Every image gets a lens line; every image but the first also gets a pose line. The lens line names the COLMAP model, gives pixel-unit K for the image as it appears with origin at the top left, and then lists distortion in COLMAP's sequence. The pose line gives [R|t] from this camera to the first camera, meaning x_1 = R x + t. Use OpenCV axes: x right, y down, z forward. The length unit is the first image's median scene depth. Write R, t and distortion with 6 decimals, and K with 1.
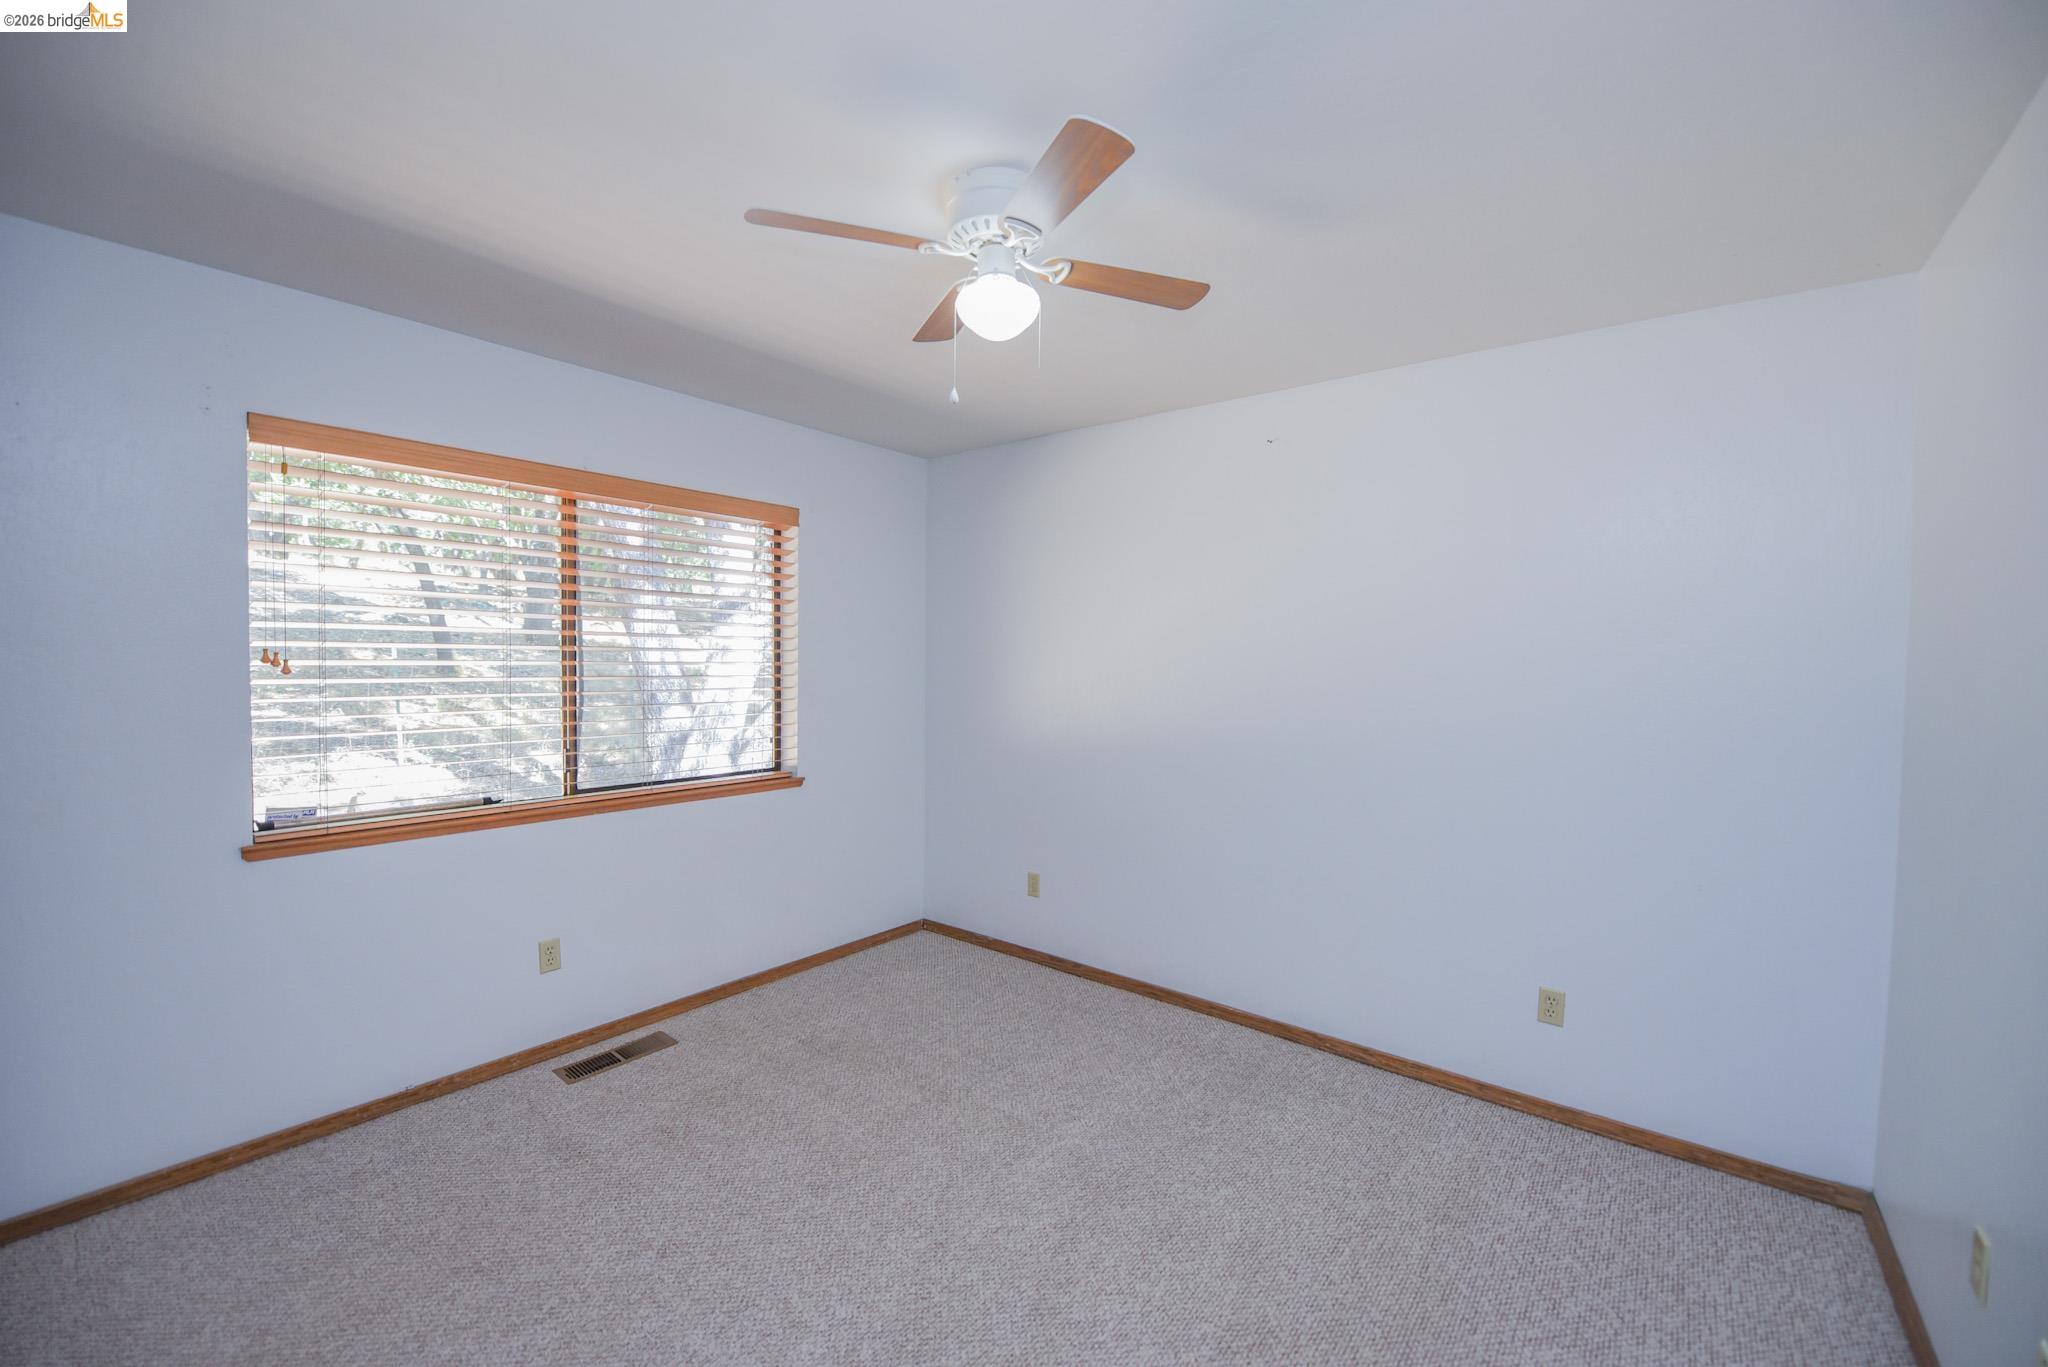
lens RADIAL K [[812.1, 0, 1027.8], [0, 812.1, 690.6], [0, 0, 1]] dist [-0.016714, -0.002265]
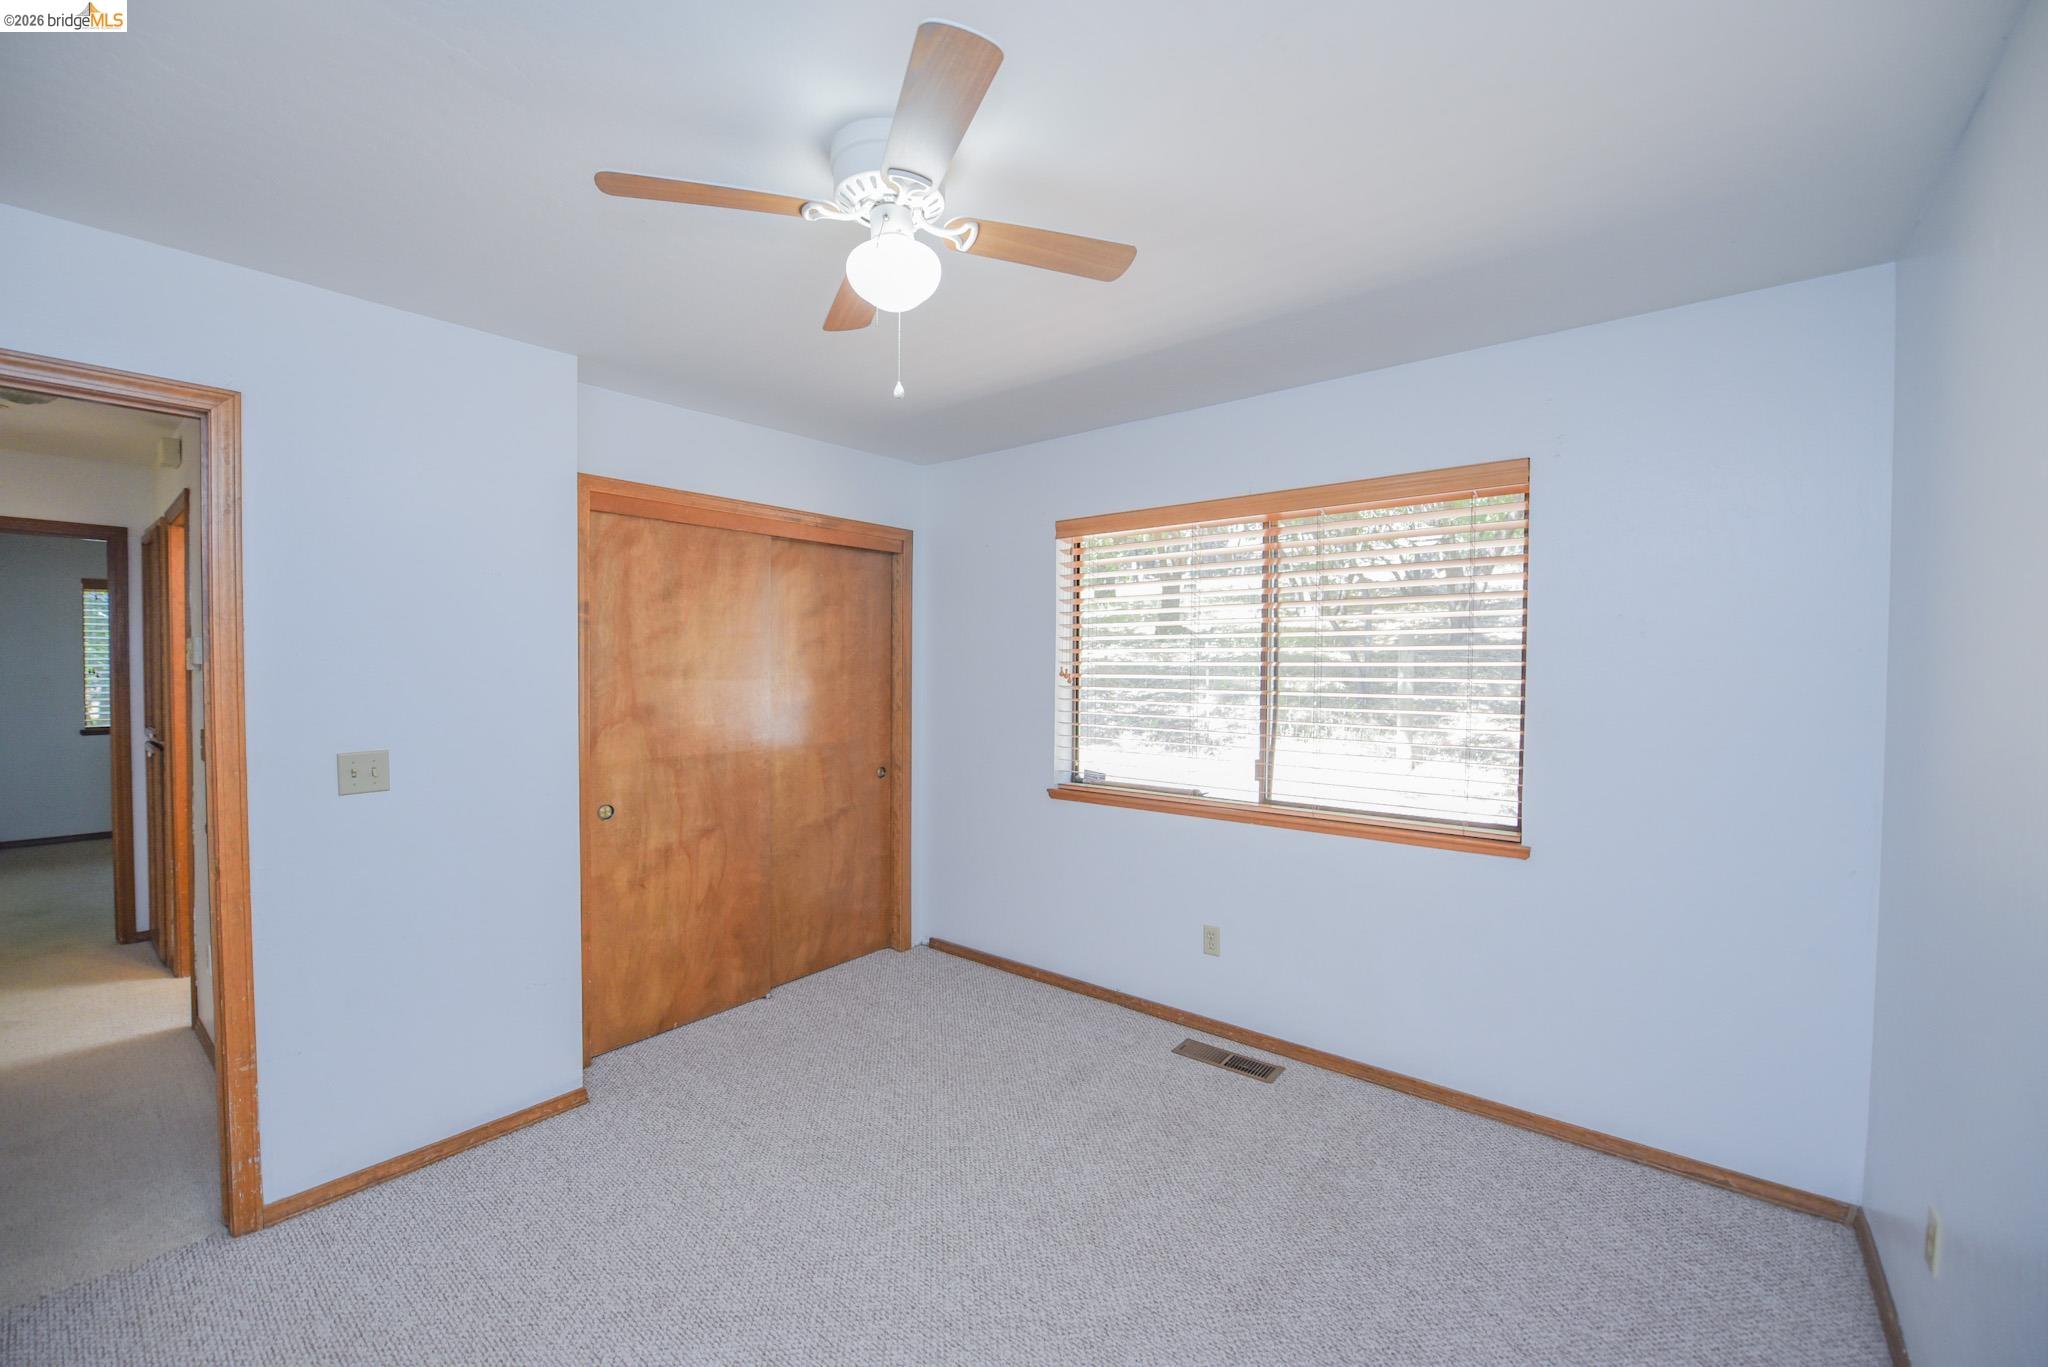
lens RADIAL K [[836.5, 0, 1018.6], [0, 836.5, 689.2], [0, 0, 1]] dist [-0.011455, -0.000136]
pose [[-0.028021, 0.013788, -0.999512, 0.589027], [-0.042835, 0.998970, 0.014982, -0.024348], [0.998689, 0.043234, -0.027402, 0.787933]]
